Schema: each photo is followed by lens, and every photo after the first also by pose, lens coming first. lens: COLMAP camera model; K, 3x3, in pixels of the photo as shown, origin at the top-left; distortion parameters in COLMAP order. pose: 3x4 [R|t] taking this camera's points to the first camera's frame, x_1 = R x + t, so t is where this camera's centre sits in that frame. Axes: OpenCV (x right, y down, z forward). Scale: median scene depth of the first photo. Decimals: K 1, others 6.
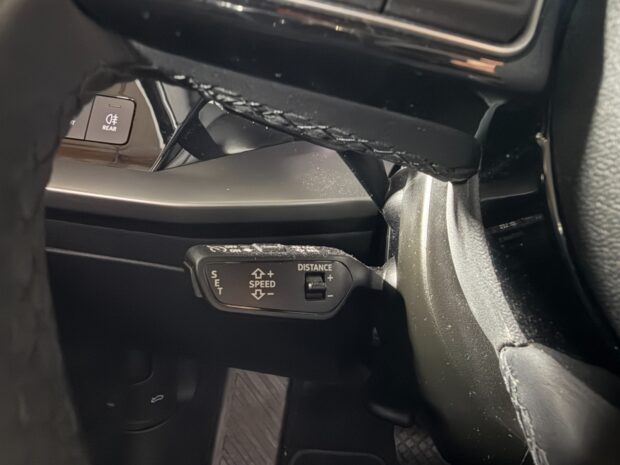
lens RADIAL K [[448.2, 0, 300.0], [0, 448.2, 232.3], [0, 0, 1]] dist [0.002455, -0.001776]
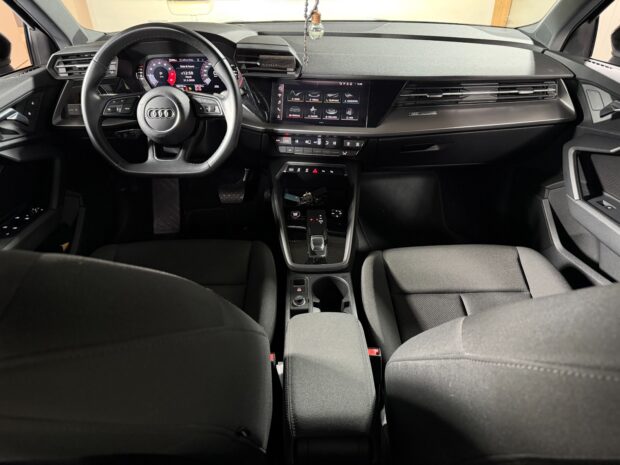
lens RADIAL K [[443.9, 0, 311.2], [0, 443.9, 237.5], [0, 0, 1]] dist [0.064493, -0.089027]
pose [[0.981536, -0.172691, 0.082253, 2.047442], [0.141120, 0.944058, 0.298059, -0.072036], [-0.129124, -0.280948, 0.950997, -7.008145]]
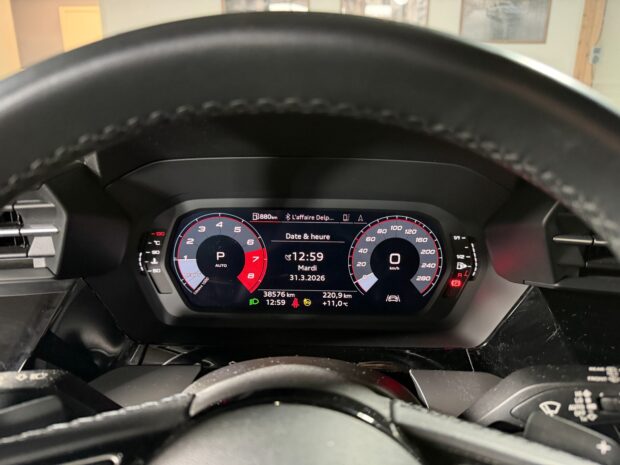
lens RADIAL K [[445.8, 0, 310.0], [0, 445.8, 232.5], [0, 0, 1]] dist [0.122460, -0.212293]
pose [[0.987588, -0.115534, 0.106405, 0.782737], [0.115553, 0.993283, 0.006015, -0.937553], [-0.106386, 0.006355, 0.994305, -0.557817]]
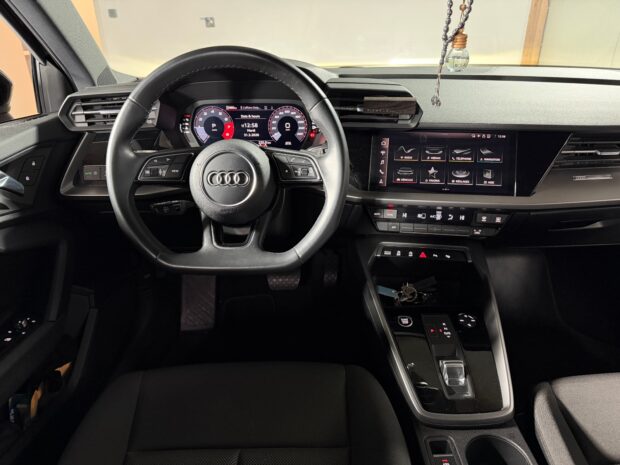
lens RADIAL K [[436.4, 0, 310.5], [0, 436.4, 233.8], [0, 0, 1]] dist [0.116406, -0.202216]
pose [[0.981665, -0.159890, 0.103773, 0.963977], [0.142464, 0.977131, 0.157860, -0.174957], [-0.126640, -0.140182, 0.981994, -4.195922]]
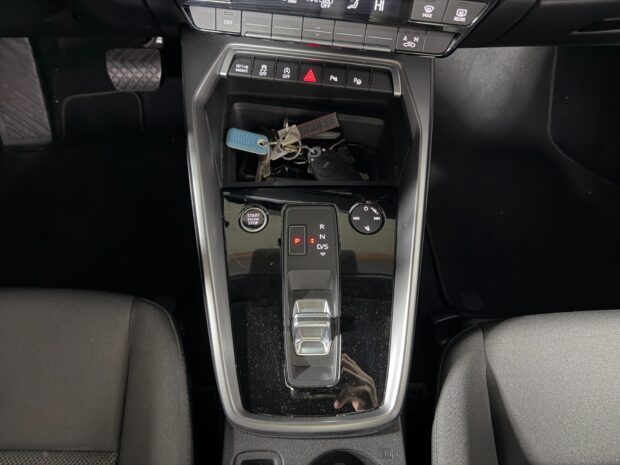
lens RADIAL K [[450.2, 0, 309.2], [0, 450.2, 238.9], [0, 0, 1]] dist [-0.000111, 0.001104]
pose [[0.983850, -0.177092, 0.026029, 2.771395], [0.115456, 0.738985, 0.663755, 0.071092], [-0.136781, -0.650030, 0.747497, -1.513480]]
